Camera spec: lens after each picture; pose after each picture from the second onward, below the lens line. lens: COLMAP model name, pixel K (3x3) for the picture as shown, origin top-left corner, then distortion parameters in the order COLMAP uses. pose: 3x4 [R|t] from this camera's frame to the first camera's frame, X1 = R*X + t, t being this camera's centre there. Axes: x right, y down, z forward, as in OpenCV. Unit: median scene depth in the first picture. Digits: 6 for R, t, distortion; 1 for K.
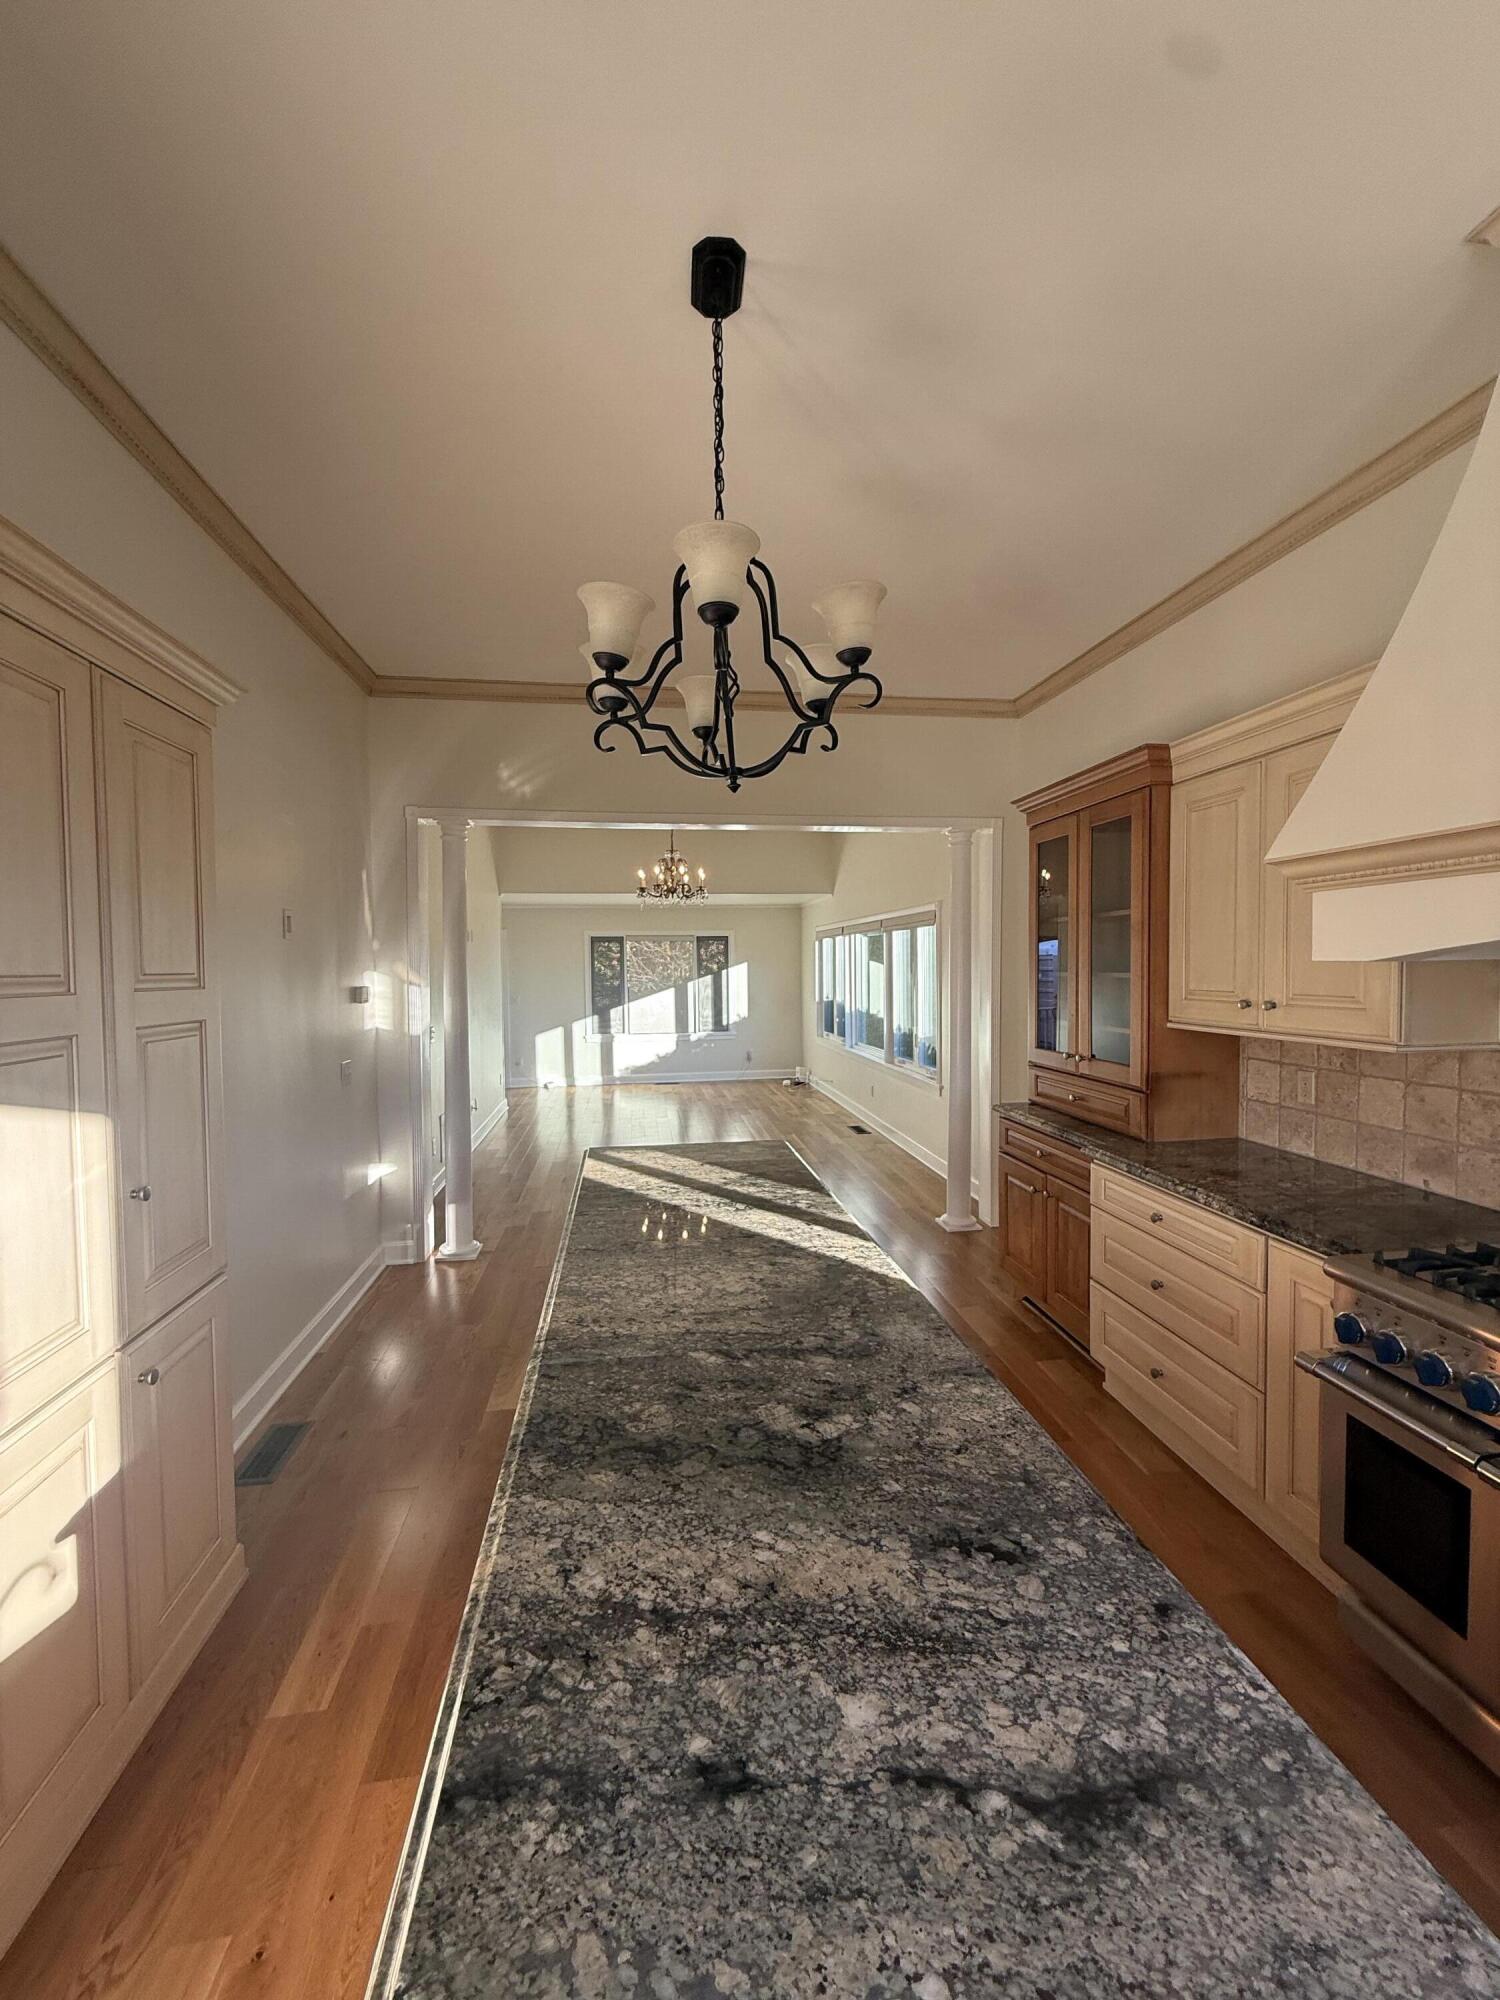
lens RADIAL K [[799.7, 0, 745.4], [0, 799.7, 992.4], [0, 0, 1]] dist [0.001013, 0.000137]
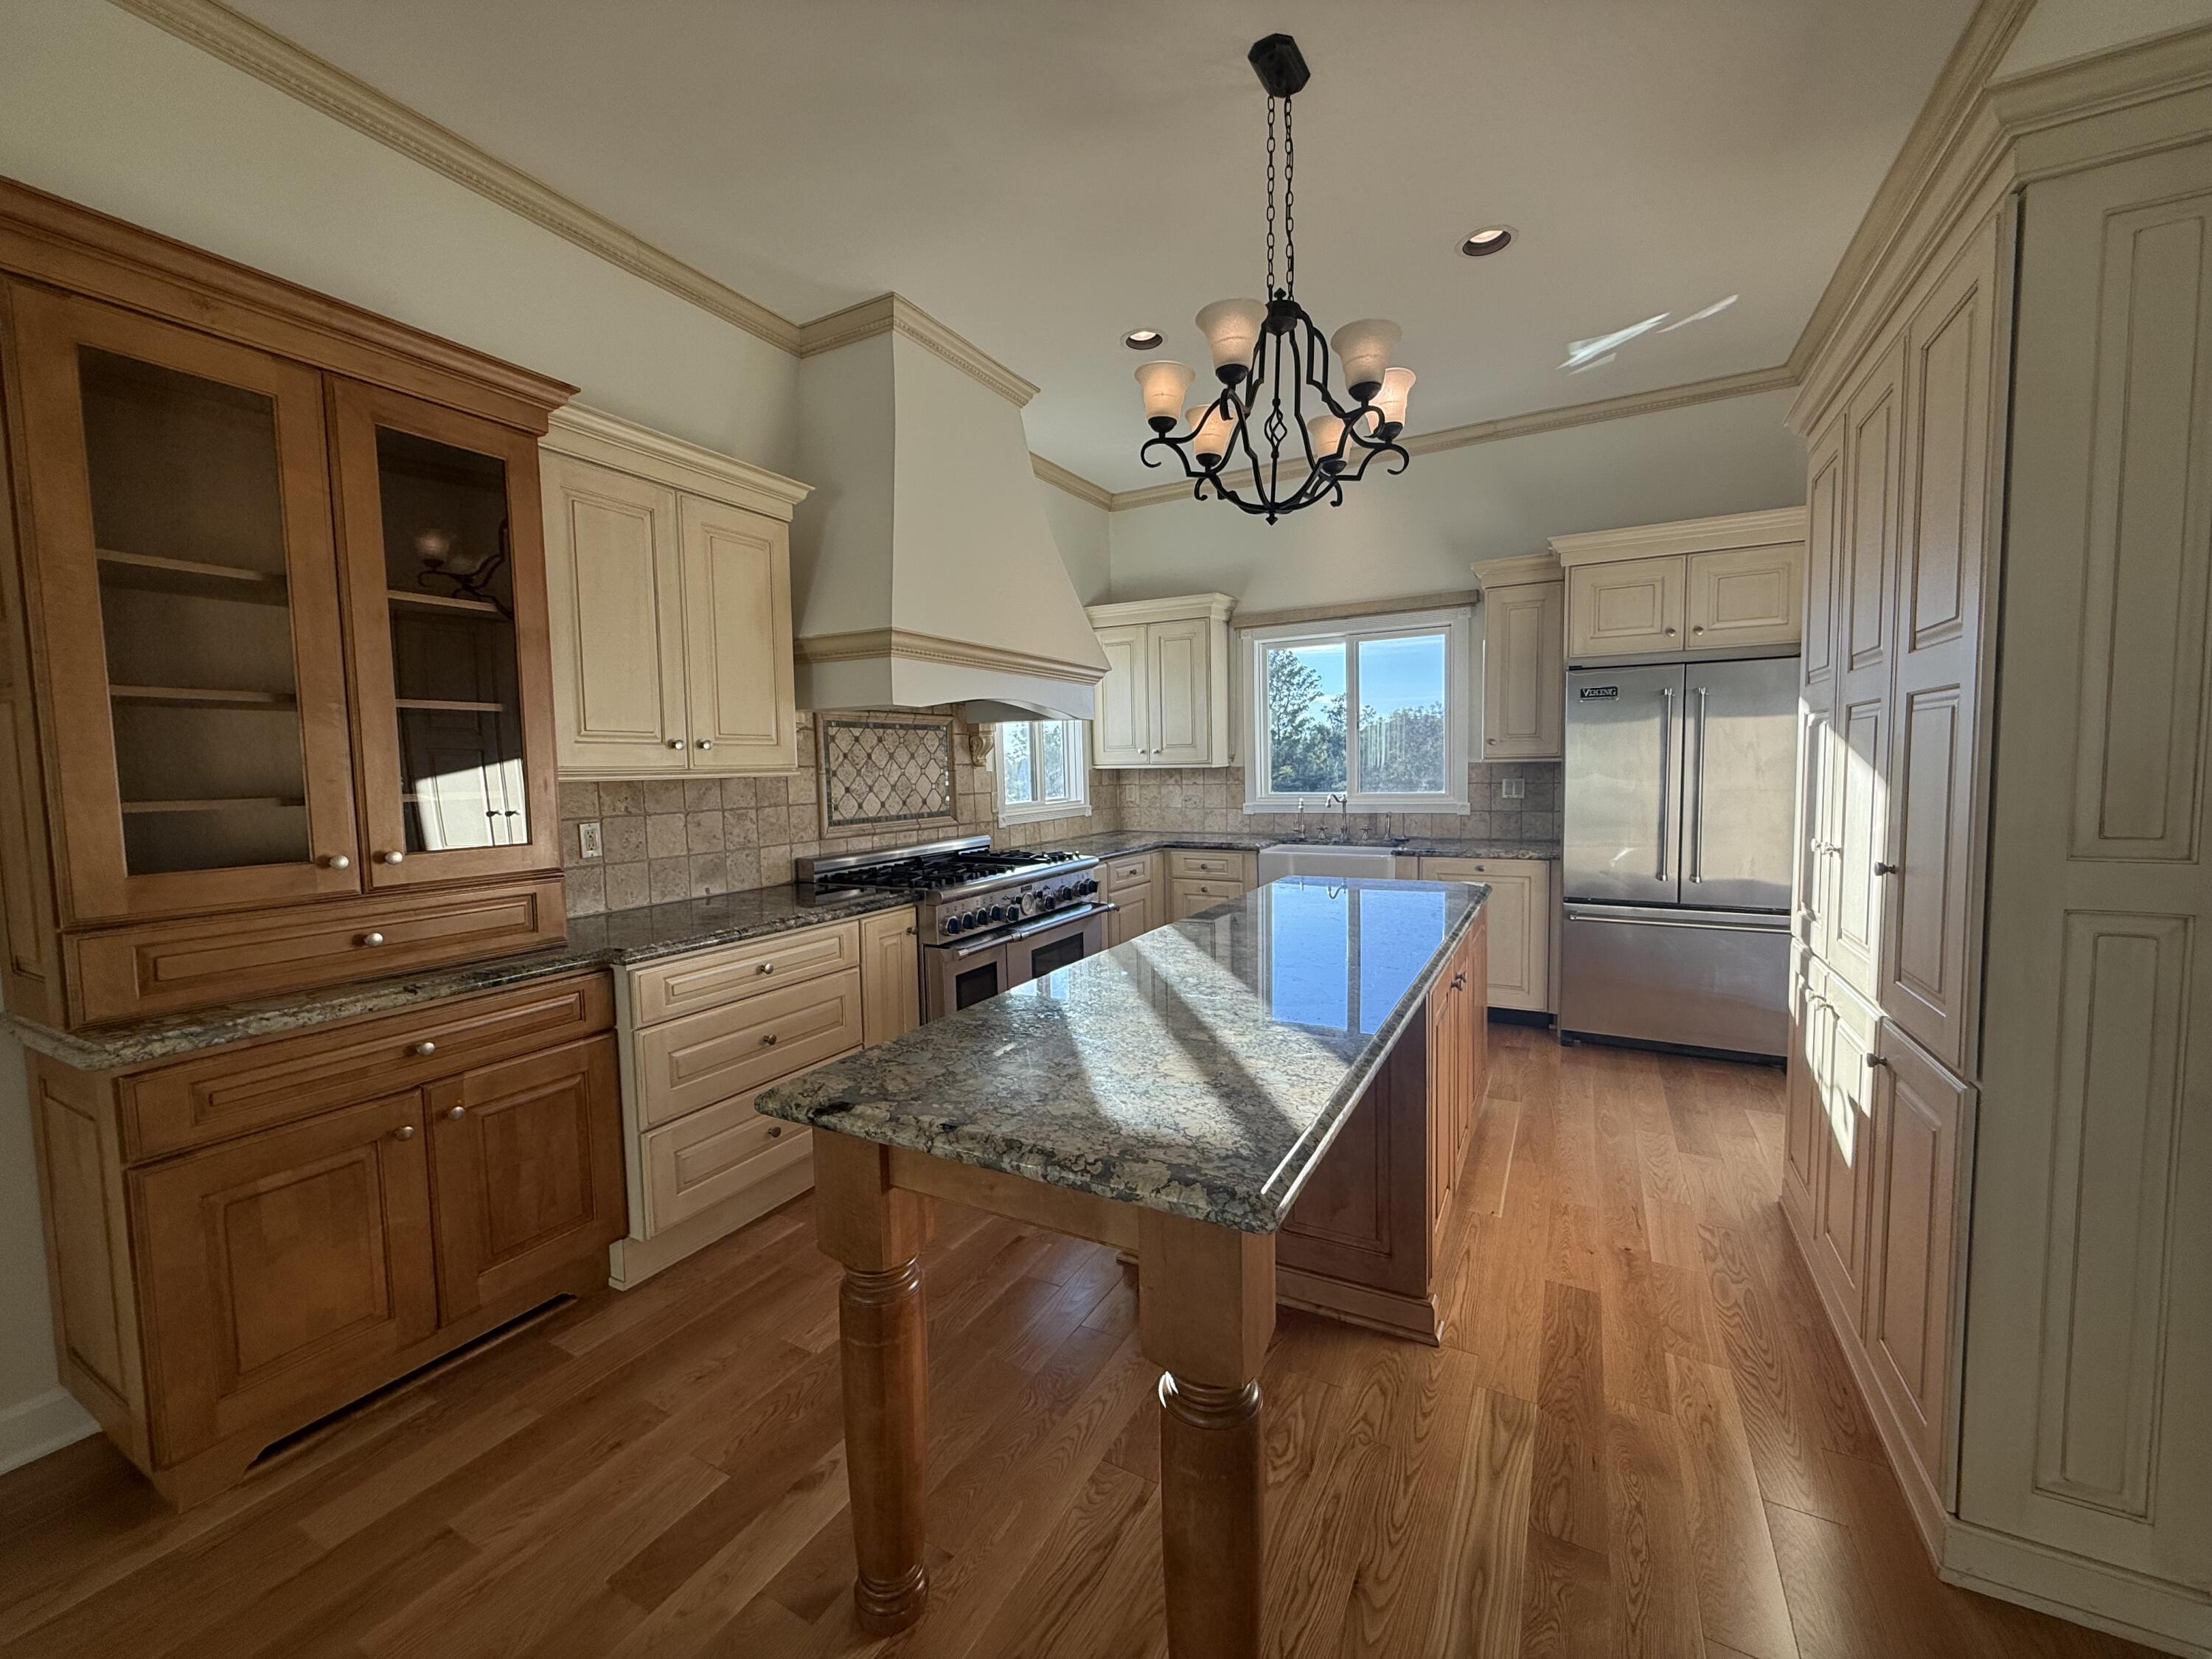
lens RADIAL K [[884.4, 0, 1107.5], [0, 884.4, 818.4], [0, 0, 1]] dist [0.001013, 0.000137]
pose [[-0.805008, -0.014127, 0.593096, -0.450264], [0.044521, 0.995459, 0.084139, 0.039678], [-0.591591, 0.094138, -0.800723, 1.694159]]
